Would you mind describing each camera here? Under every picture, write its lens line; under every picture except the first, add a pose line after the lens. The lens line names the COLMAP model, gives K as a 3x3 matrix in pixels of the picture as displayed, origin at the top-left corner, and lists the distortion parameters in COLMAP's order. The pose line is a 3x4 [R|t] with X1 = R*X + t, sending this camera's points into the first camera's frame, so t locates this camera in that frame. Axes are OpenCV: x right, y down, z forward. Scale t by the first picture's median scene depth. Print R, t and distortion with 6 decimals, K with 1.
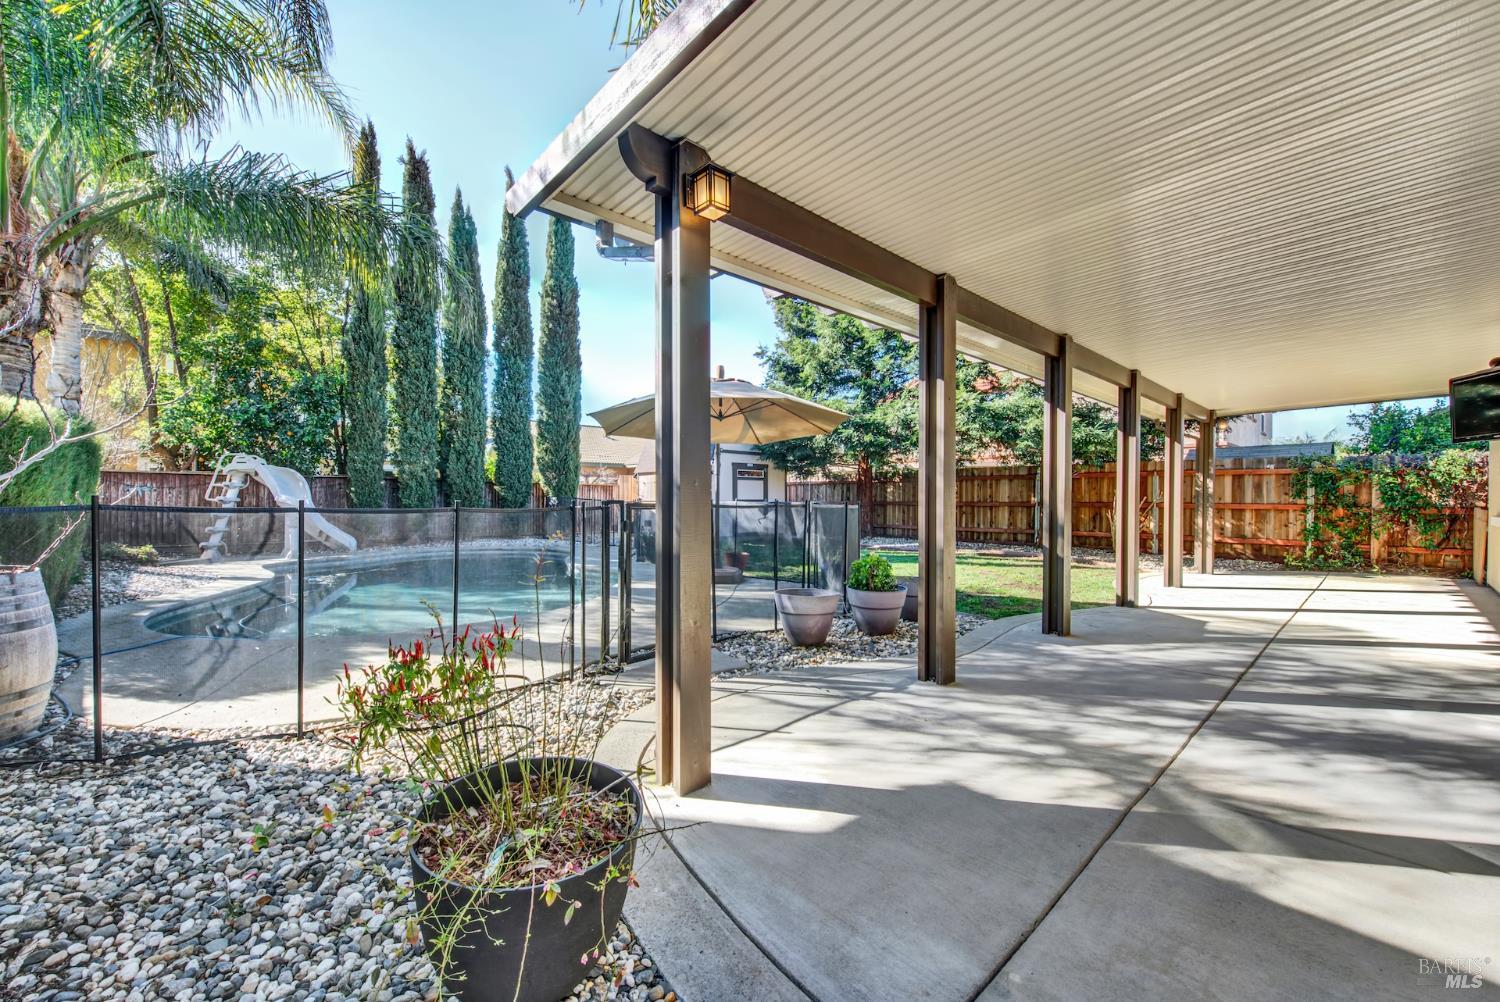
lens RADIAL K [[594.1, 0, 748.7], [0, 594.1, 505.3], [0, 0, 1]] dist [0.000544, -0.002267]
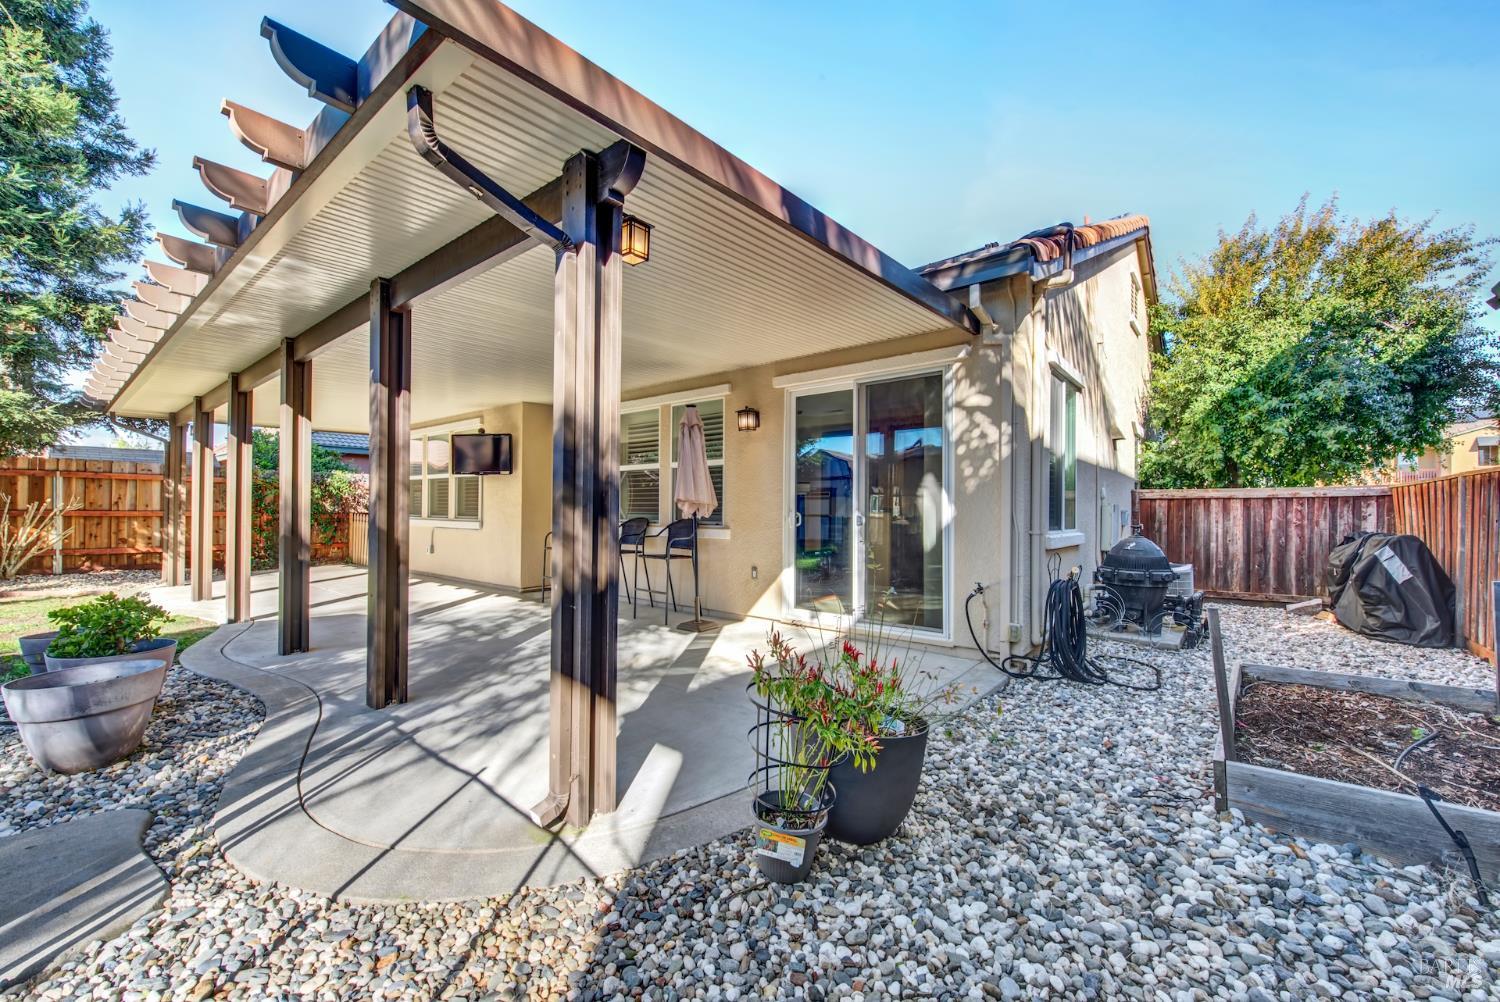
lens RADIAL K [[594.1, 0, 748.7], [0, 594.1, 505.3], [0, 0, 1]] dist [0.000544, -0.002267]
pose [[-0.130555, 0.003106, 0.991436, -0.257747], [0.002868, 0.999992, -0.002755, -0.006938], [-0.991437, 0.002484, -0.130563, 0.202177]]
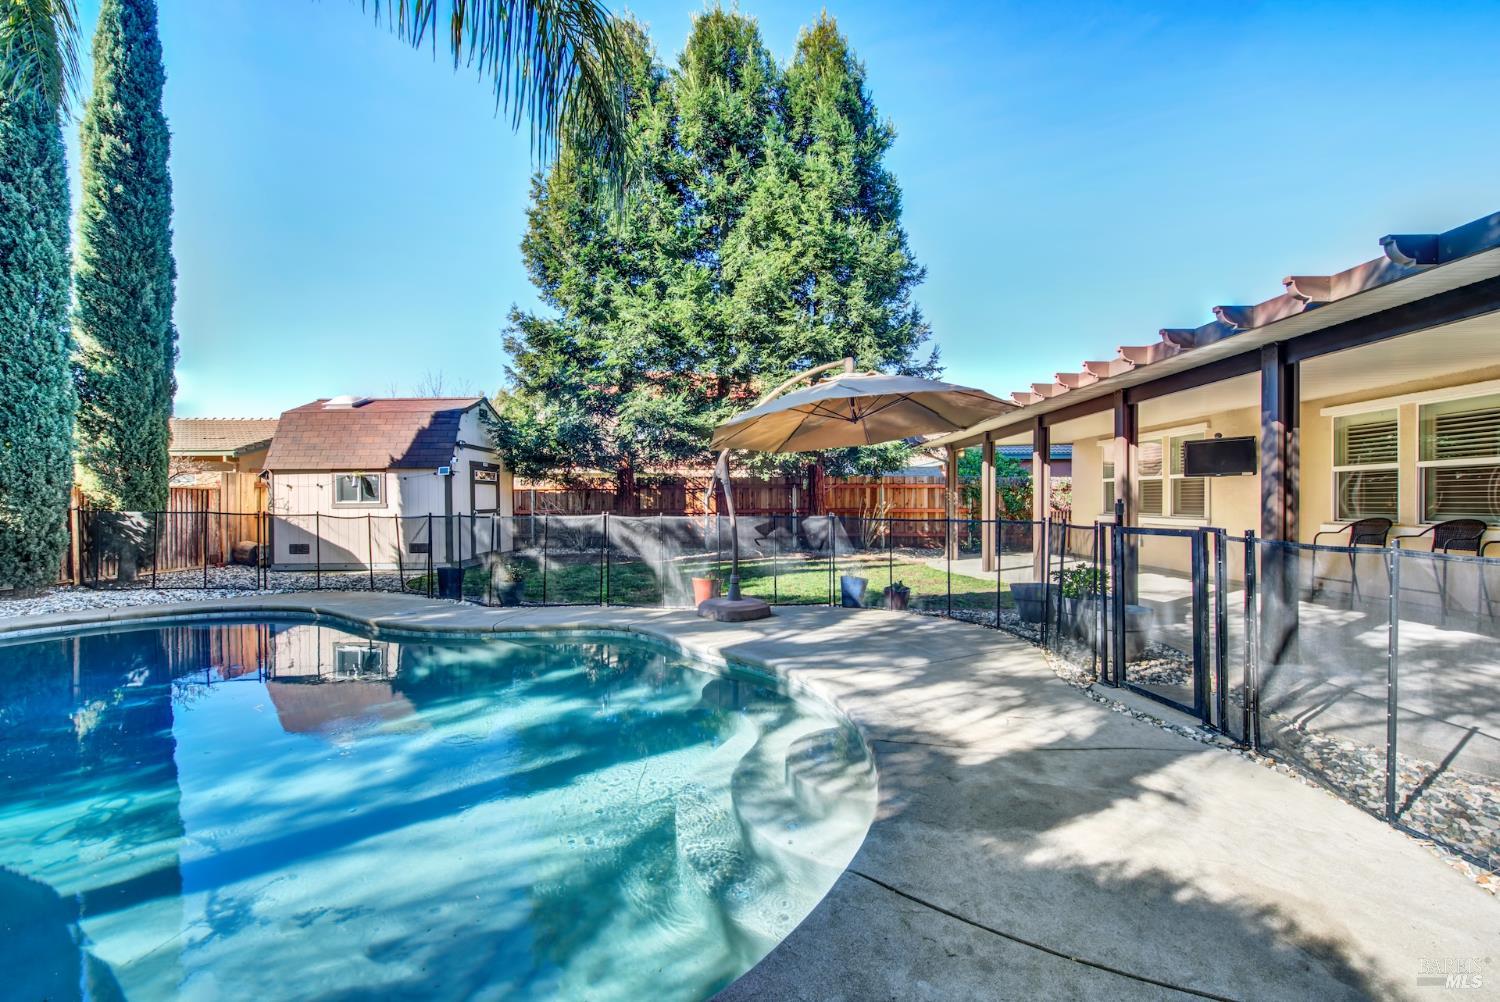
lens RADIAL K [[594.1, 0, 748.7], [0, 594.1, 505.3], [0, 0, 1]] dist [0.000544, -0.002267]
pose [[0.693639, -0.010480, 0.720247, -0.505122], [0.012459, 0.999919, 0.002551, -0.020496], [-0.720215, 0.007205, 0.693713, 0.349258]]
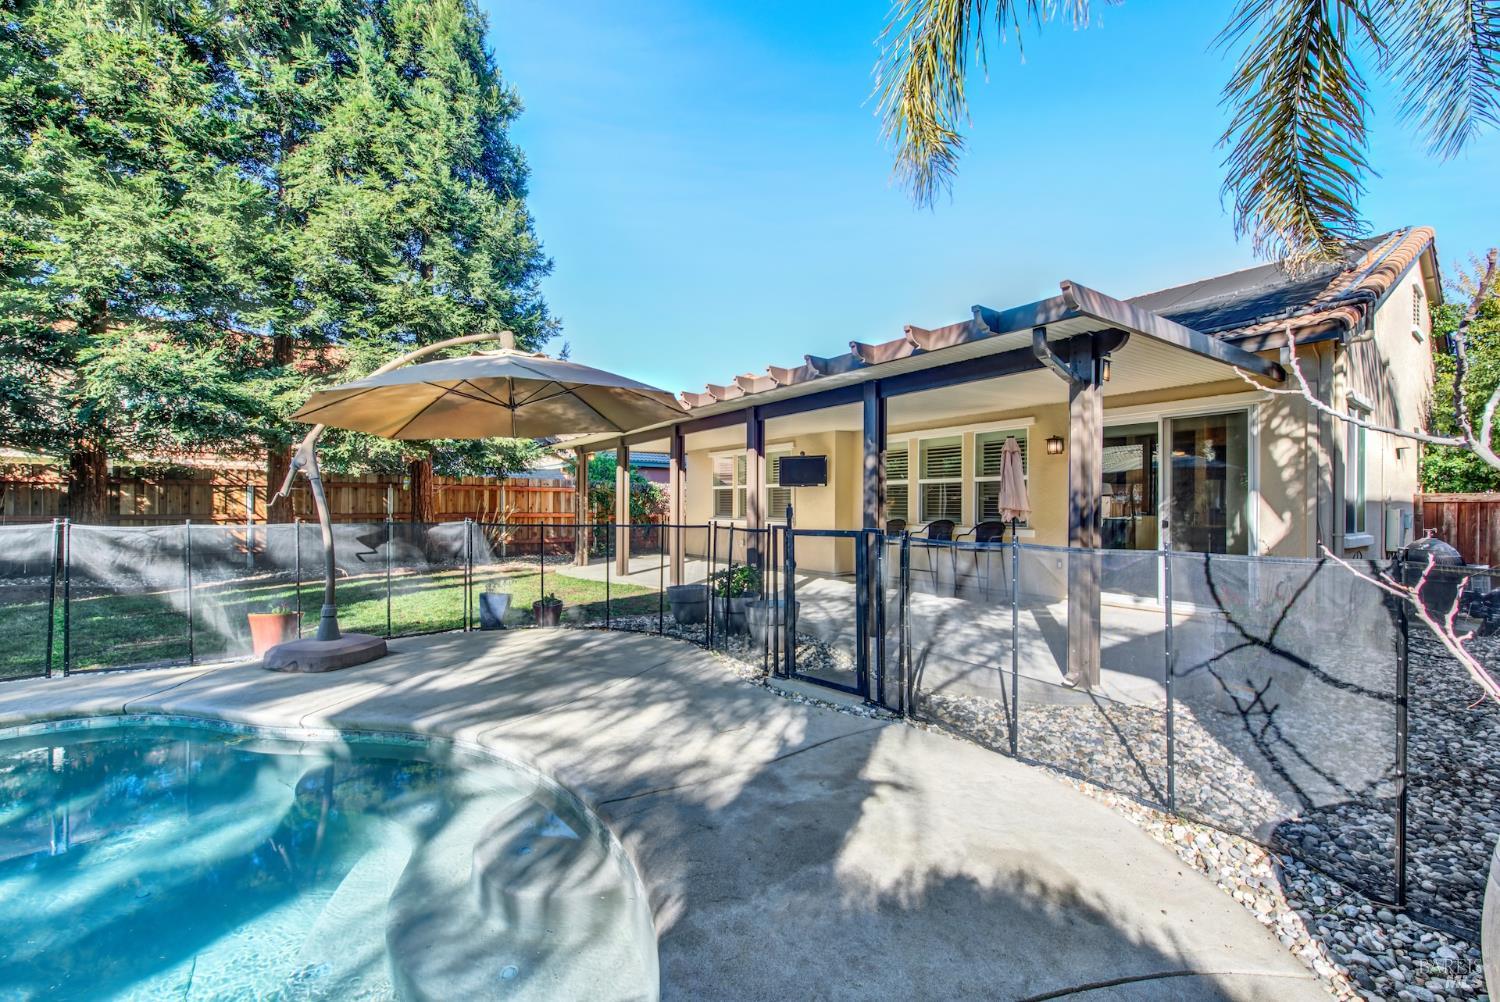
lens RADIAL K [[594.1, 0, 748.7], [0, 594.1, 505.3], [0, 0, 1]] dist [0.000544, -0.002267]
pose [[0.116569, -0.002236, 0.993180, -0.476132], [0.006734, 0.999976, 0.001461, -0.020239], [-0.993160, 0.006517, 0.116581, 0.427310]]
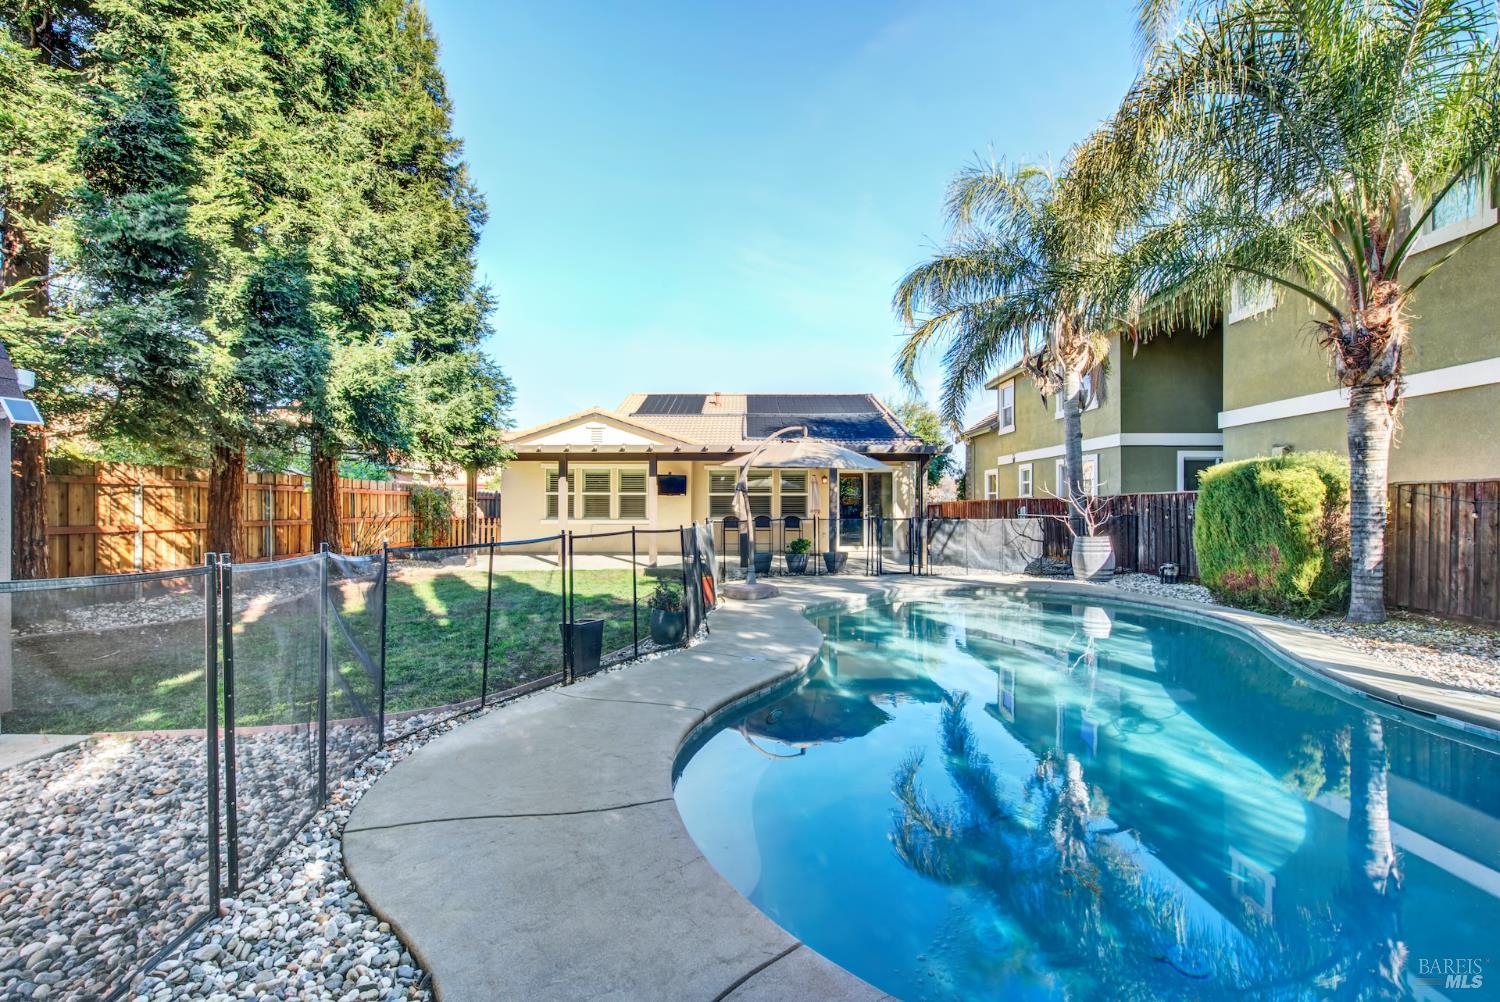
lens RADIAL K [[594.1, 0, 748.7], [0, 594.1, 505.3], [0, 0, 1]] dist [0.000544, -0.002267]
pose [[-0.727756, -0.001441, 0.685834, -0.639347], [0.004166, 0.999970, 0.006522, -0.035700], [-0.685823, 0.007604, -0.727729, 1.449265]]
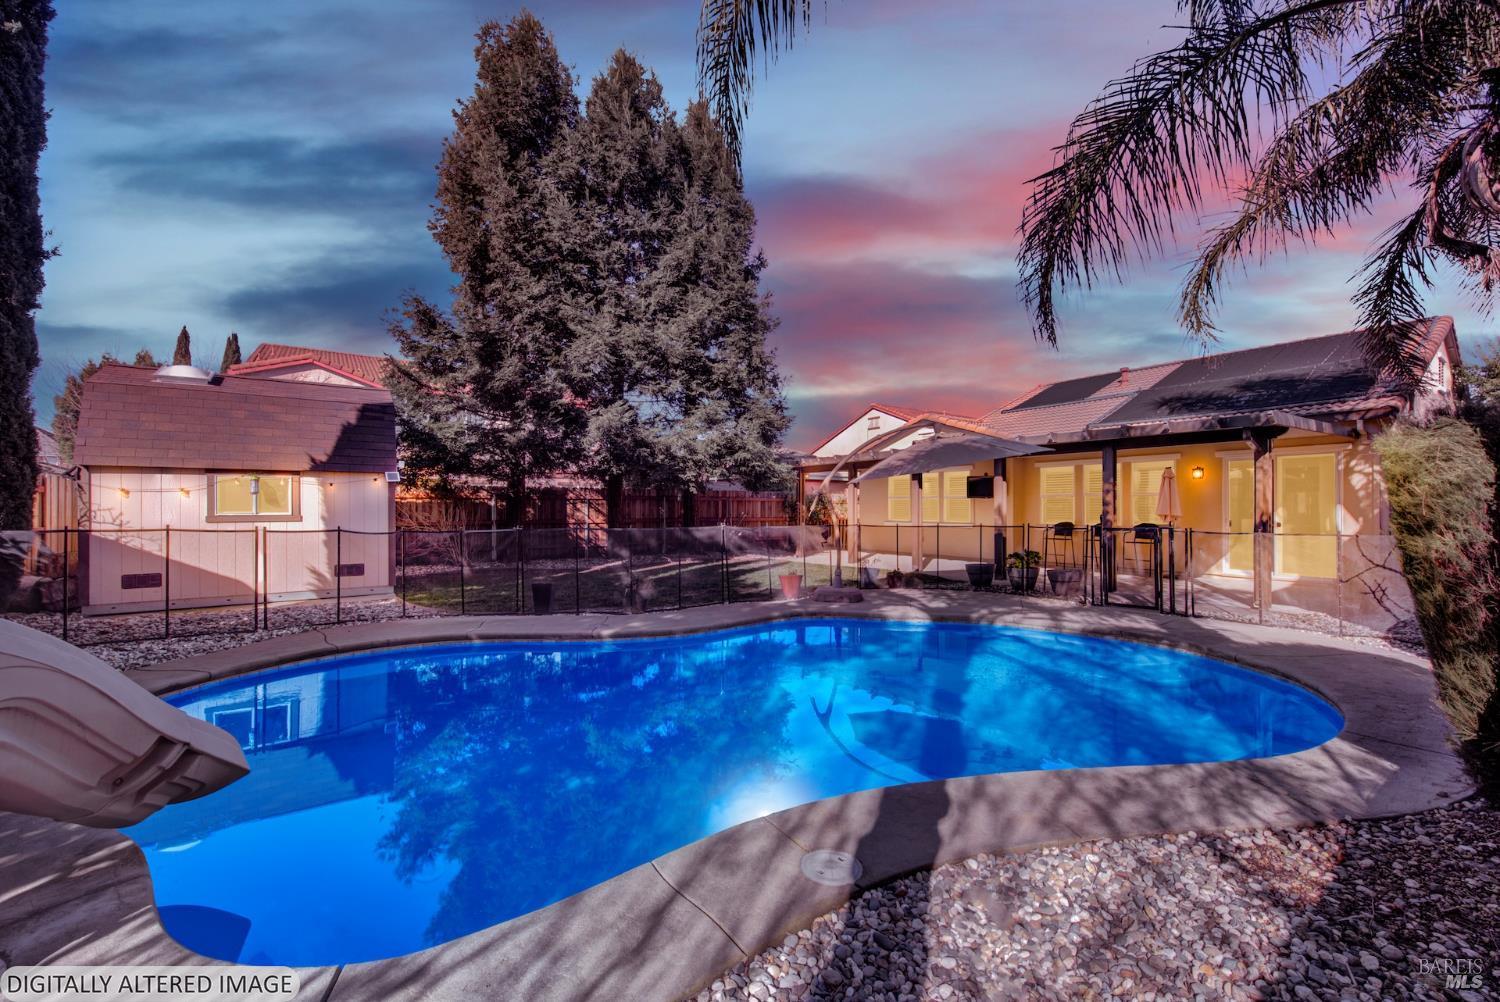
lens RADIAL K [[592.4, 0, 746.4], [0, 592.4, 507.7], [0, 0, 1]] dist [-0.000602, -0.000298]
pose [[0.139454, -0.002785, 0.990225, -0.936487], [0.009958, 0.999949, 0.001410, -0.035736], [-0.990178, 0.009664, 0.139475, 0.830844]]
